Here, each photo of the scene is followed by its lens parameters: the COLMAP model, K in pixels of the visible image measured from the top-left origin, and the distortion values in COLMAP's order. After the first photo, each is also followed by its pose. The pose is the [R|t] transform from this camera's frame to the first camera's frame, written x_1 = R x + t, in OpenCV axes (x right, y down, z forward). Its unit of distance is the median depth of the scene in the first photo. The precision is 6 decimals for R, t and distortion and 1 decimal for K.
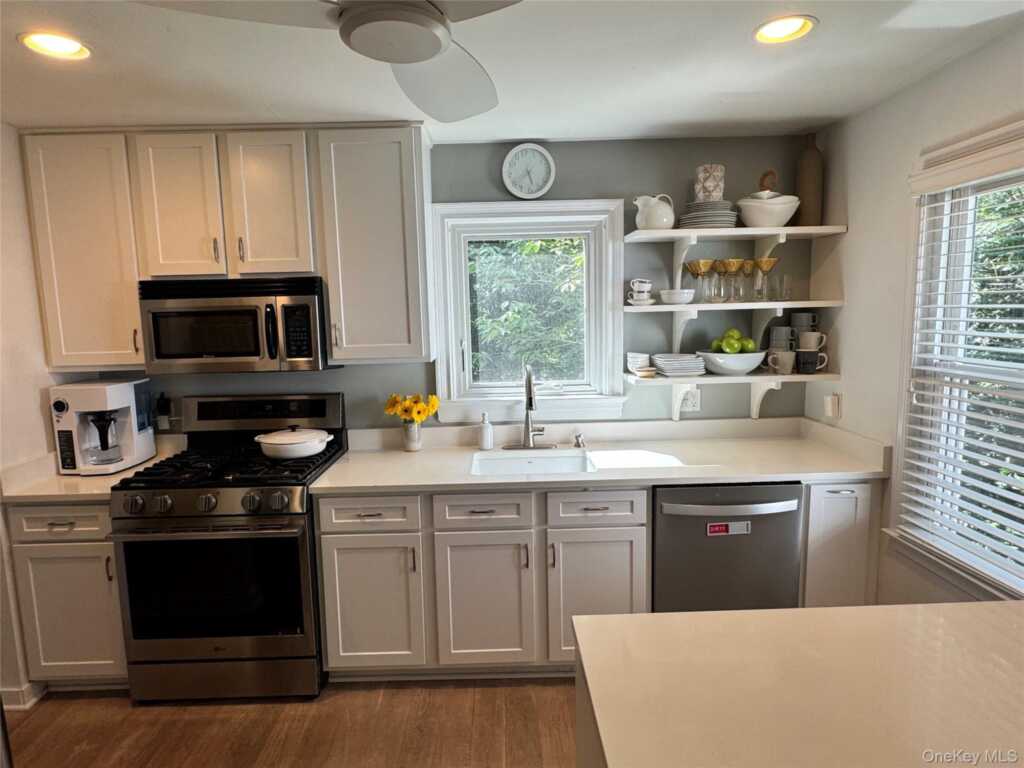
lens RADIAL K [[569.7, 0, 512.0], [0, 569.7, 384.0], [0, 0, 1]] dist [-0.000268, 0.001910]
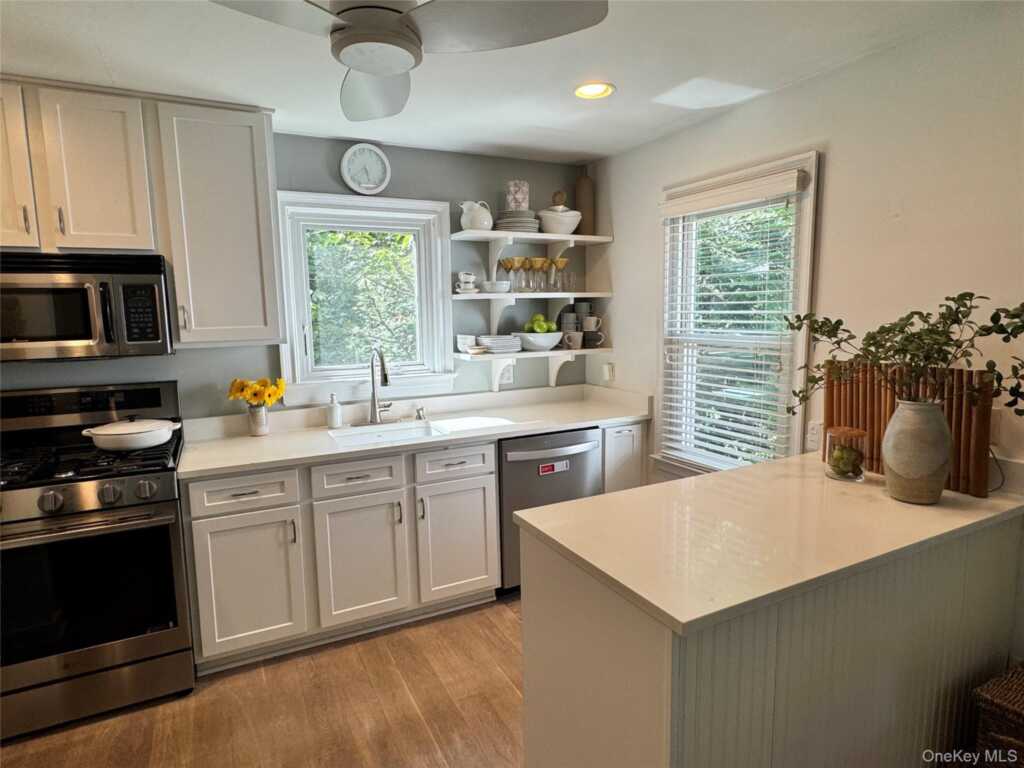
lens RADIAL K [[569.7, 0, 512.0], [0, 569.7, 384.0], [0, 0, 1]] dist [-0.000268, 0.001910]
pose [[0.899255, -0.049811, 0.434579, -0.232960], [0.052955, 0.998585, 0.004879, 0.051380], [-0.434207, 0.018626, 0.900621, -0.104971]]
